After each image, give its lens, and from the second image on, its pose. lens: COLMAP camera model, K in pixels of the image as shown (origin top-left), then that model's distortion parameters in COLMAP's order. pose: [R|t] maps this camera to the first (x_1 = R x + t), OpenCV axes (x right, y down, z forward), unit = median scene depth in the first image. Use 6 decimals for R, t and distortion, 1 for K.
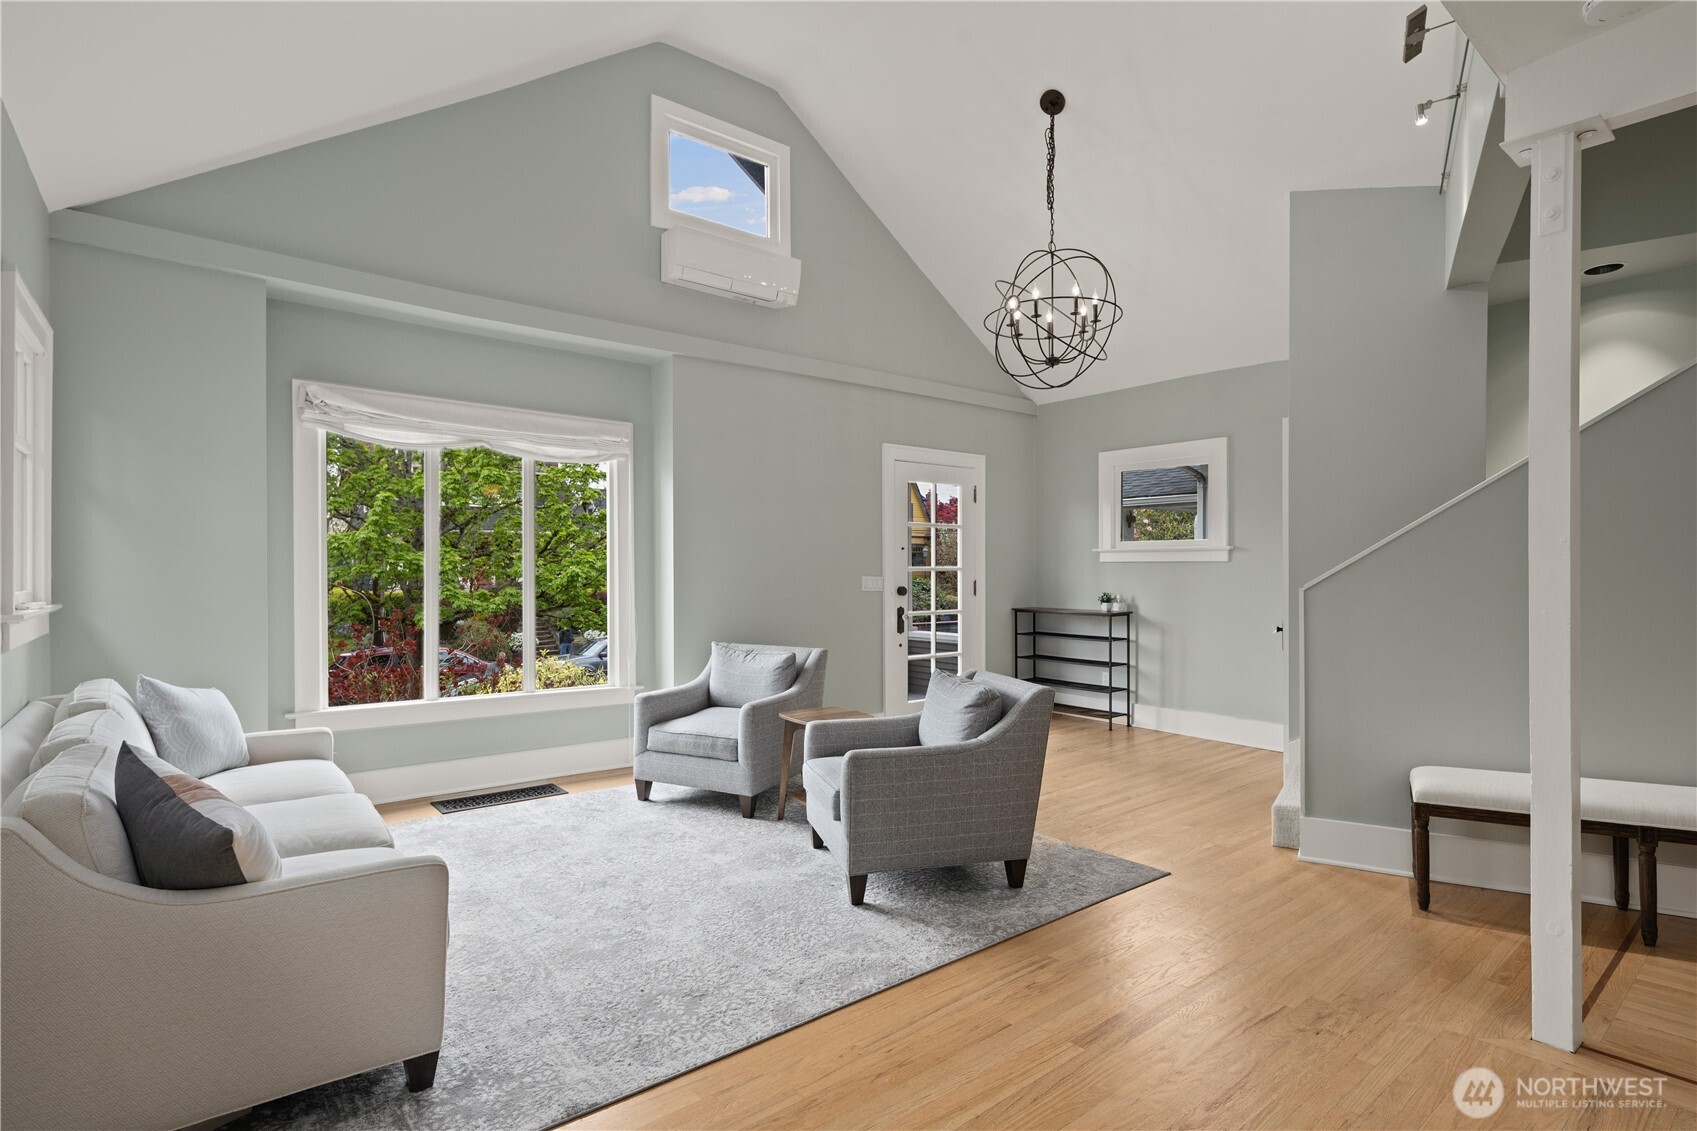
lens RADIAL K [[827.0, 0, 848.5], [0, 827.0, 565.5], [0, 0, 1]] dist [-0.001355, -0.000117]
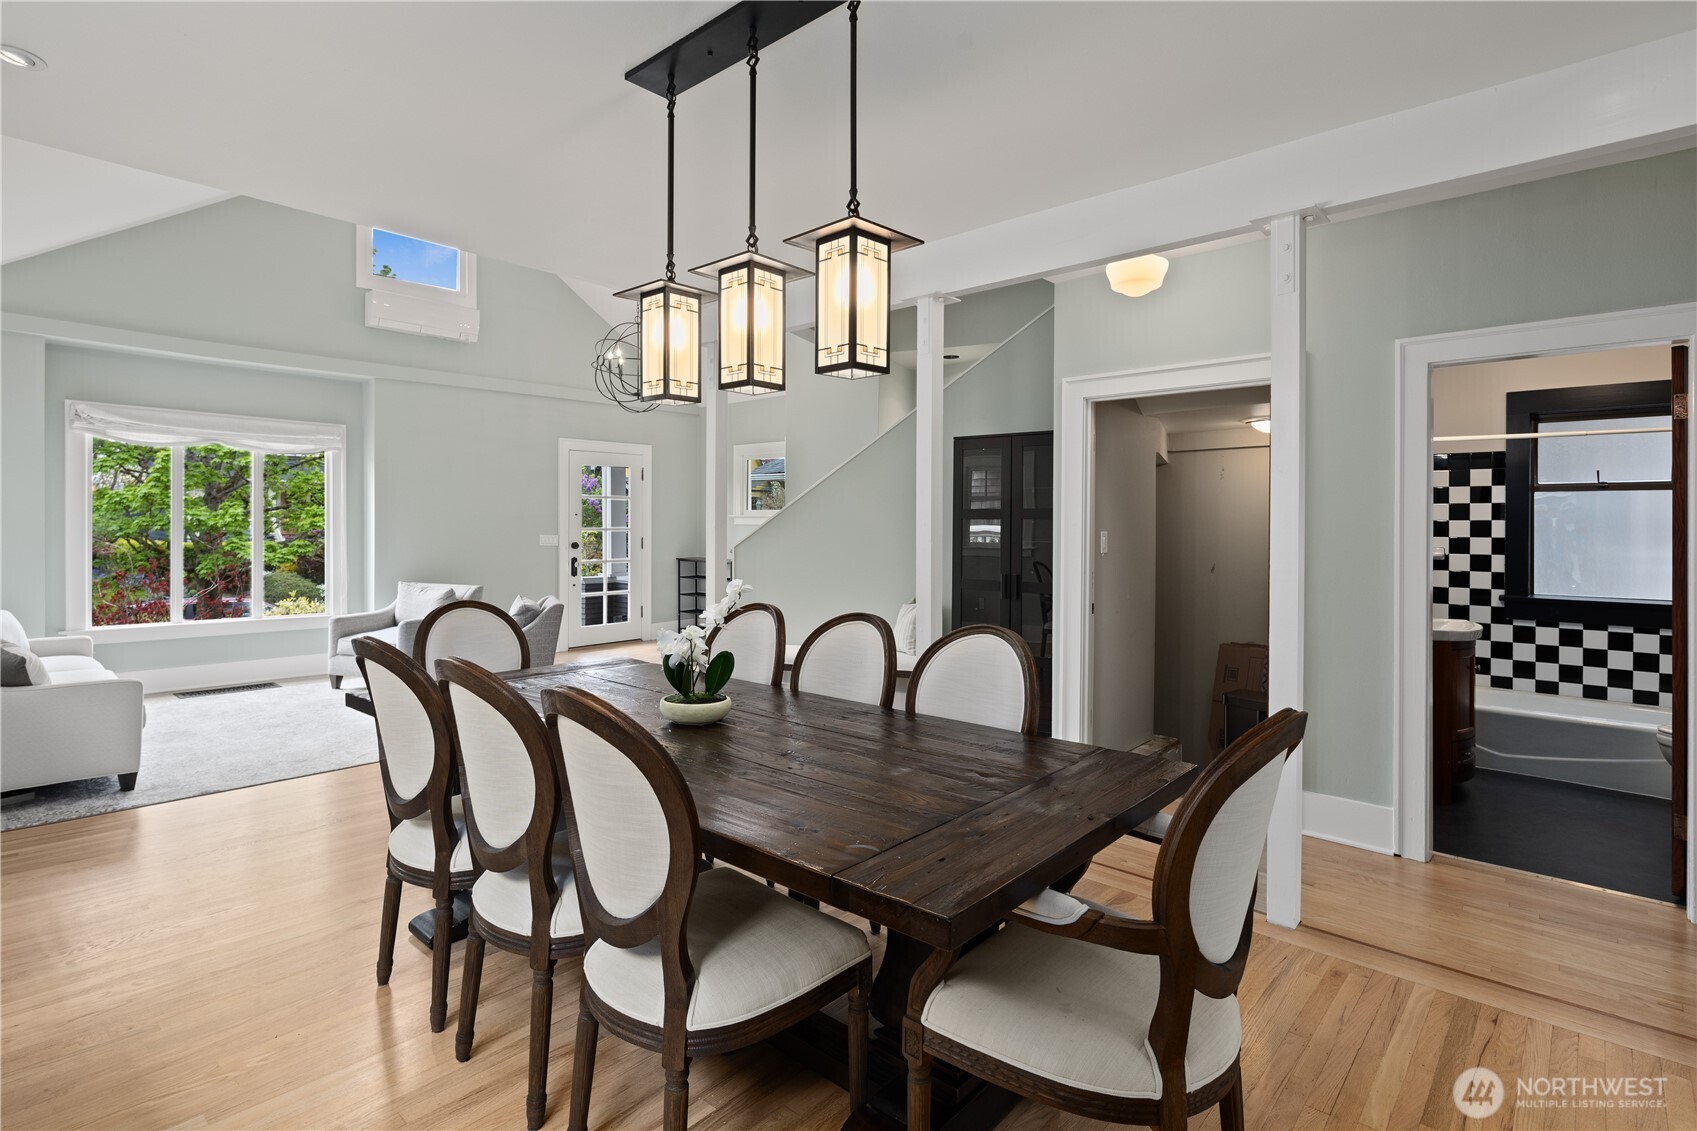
lens RADIAL K [[820.6, 0, 843.7], [0, 820.6, 517.1], [0, 0, 1]] dist [-0.000301, -0.000840]
pose [[0.987100, 0.006812, 0.159962, 0.362834], [-0.007300, 0.999970, 0.002459, -0.028773], [-0.159941, -0.003595, 0.987120, -0.518437]]
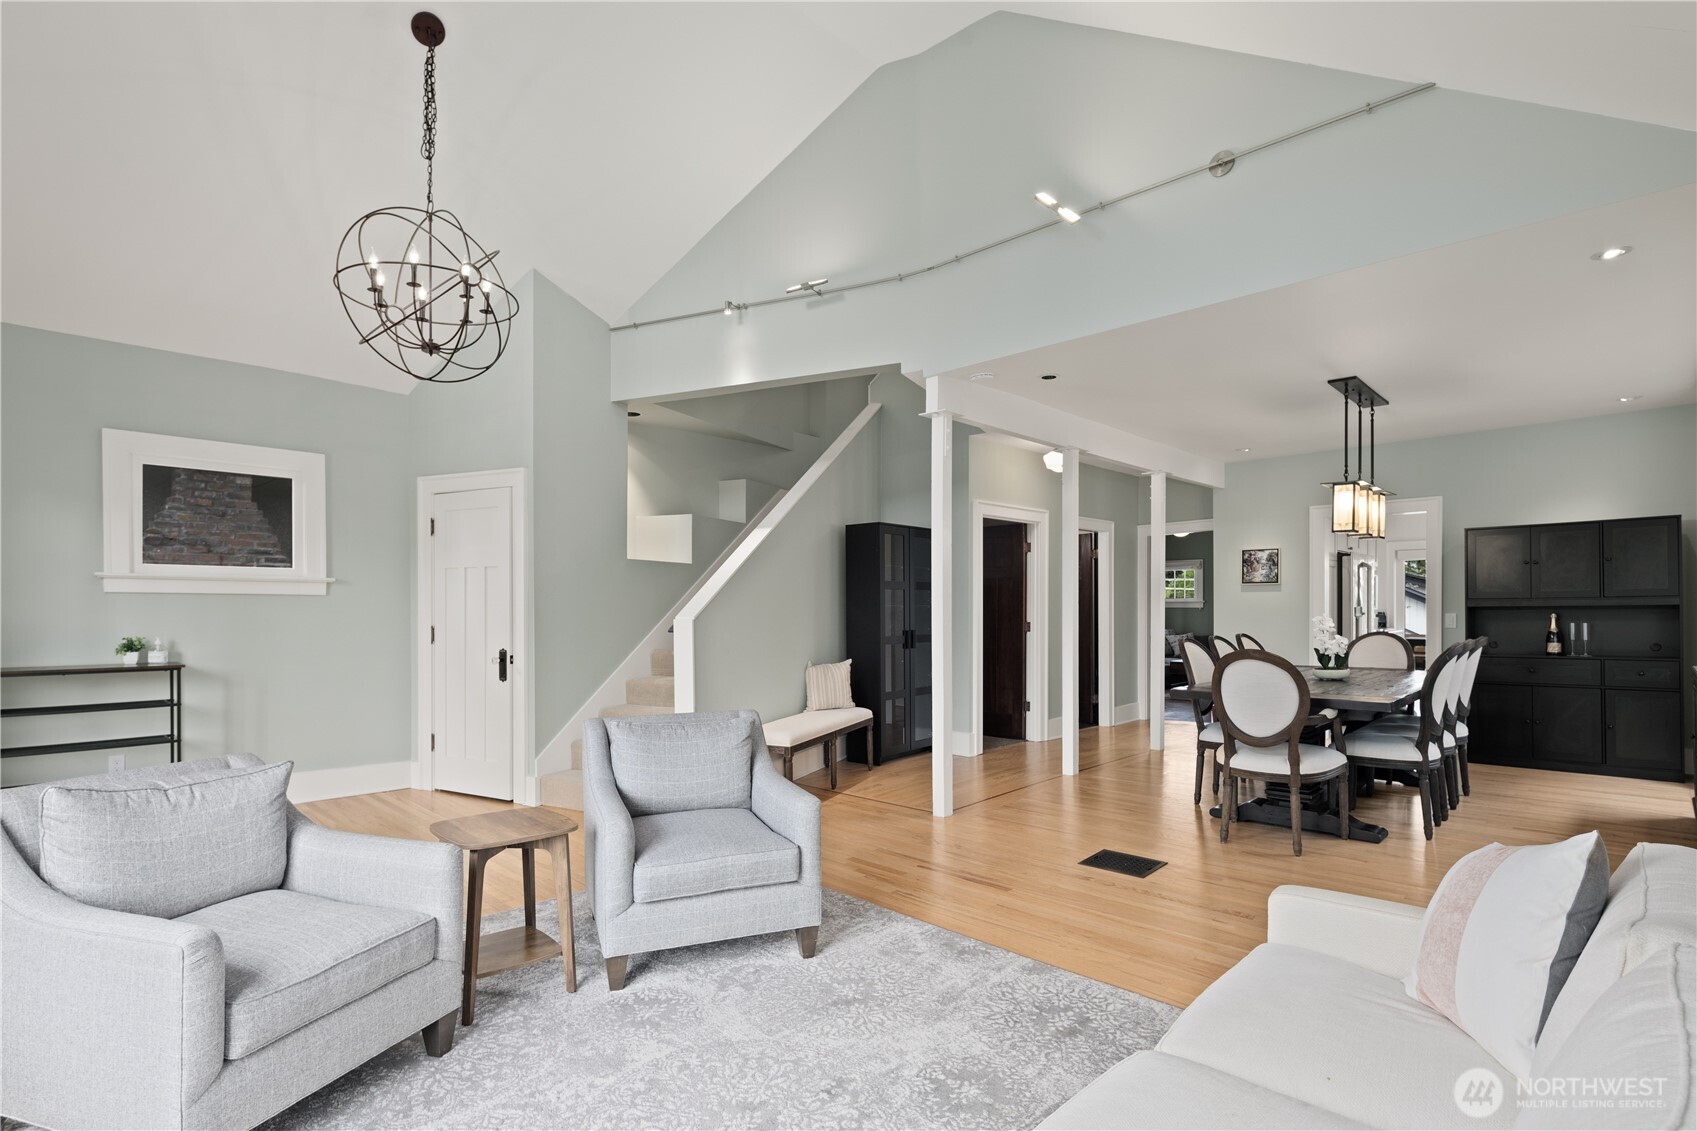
lens RADIAL K [[810.5, 0, 843.7], [0, 810.5, 605.8], [0, 0, 1]] dist [-0.000254, -0.000210]
pose [[-0.108934, 0.000536, 0.994049, -0.564523], [-0.008439, 0.999963, -0.001464, 0.003522], [-0.994013, -0.008549, -0.108926, 0.649552]]
